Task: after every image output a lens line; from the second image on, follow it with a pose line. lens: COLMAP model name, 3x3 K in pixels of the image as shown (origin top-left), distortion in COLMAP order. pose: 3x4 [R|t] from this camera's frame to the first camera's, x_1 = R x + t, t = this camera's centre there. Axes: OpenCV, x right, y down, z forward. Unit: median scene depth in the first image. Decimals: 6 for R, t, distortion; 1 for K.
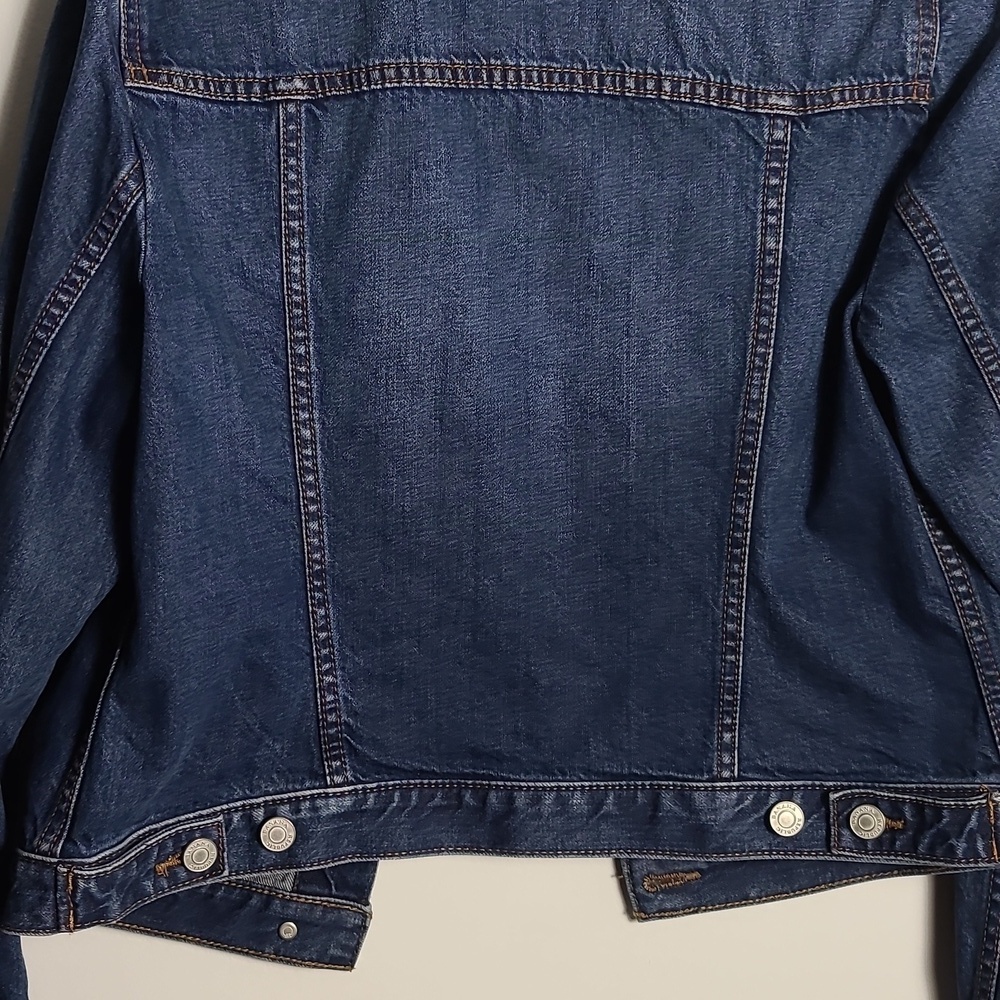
lens RADIAL K [[1689.9, 0, 459.3], [0, 1689.9, 500.6], [0, 0, 1]] dist [0.044175, 0.000000]
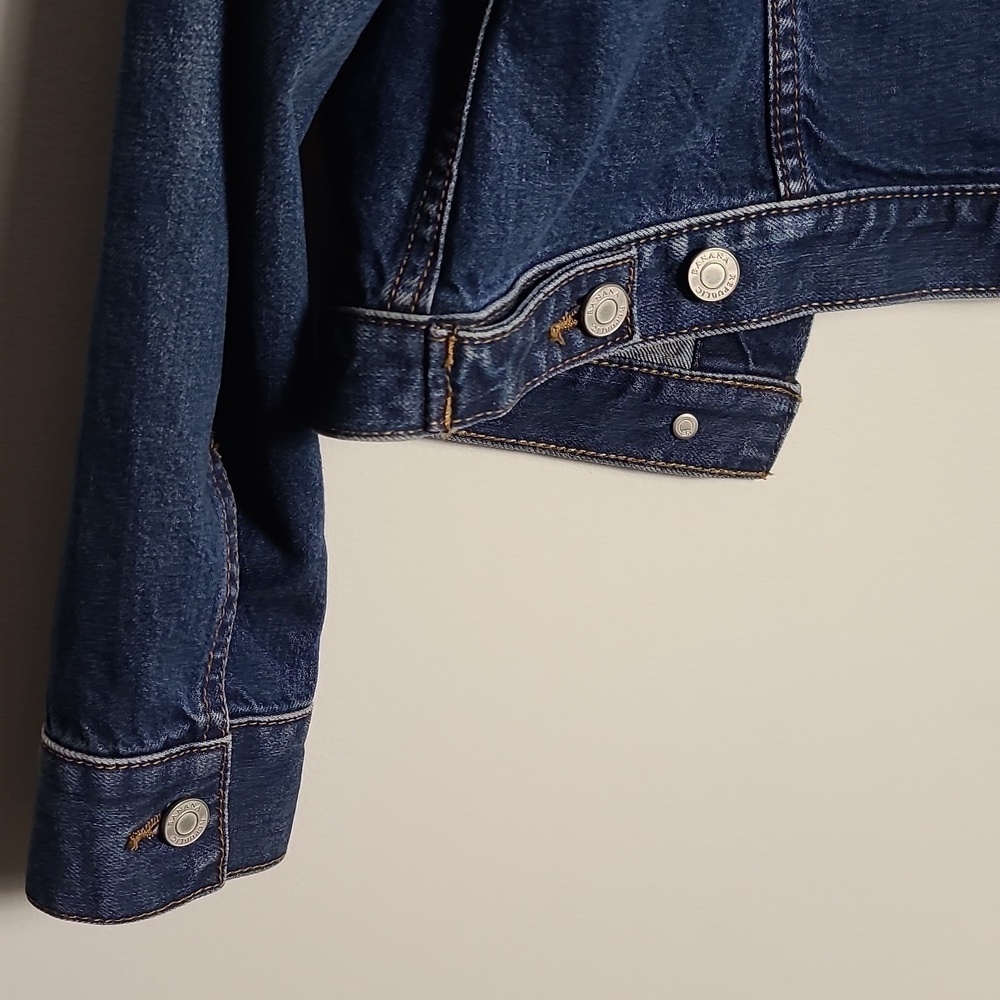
lens RADIAL K [[1689.9, 0, 472.2], [0, 1689.9, 542.6], [0, 0, 1]] dist [0.044175, 0.000000]
pose [[0.993076, -0.066767, 0.096653, -0.267599], [0.038186, 0.961568, 0.271899, 0.115801], [-0.111092, -0.266325, 0.957460, 0.362208]]
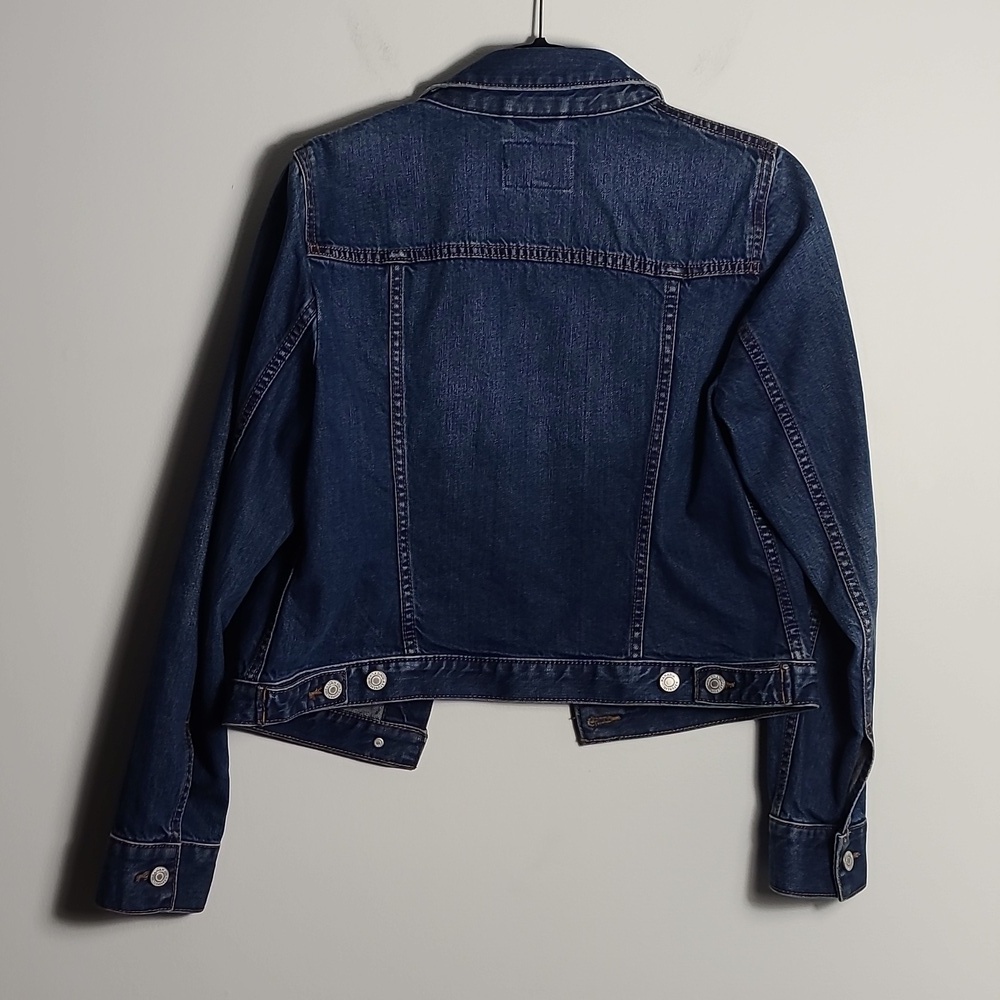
lens RADIAL K [[1689.9, 0, 459.3], [0, 1689.9, 547.3], [0, 0, 1]] dist [0.044175, 0.000000]
pose [[0.999586, 0.027004, -0.009899, -0.008123], [-0.027132, 0.999547, -0.013008, 0.079593], [0.009543, 0.013271, 0.999866, -0.744717]]
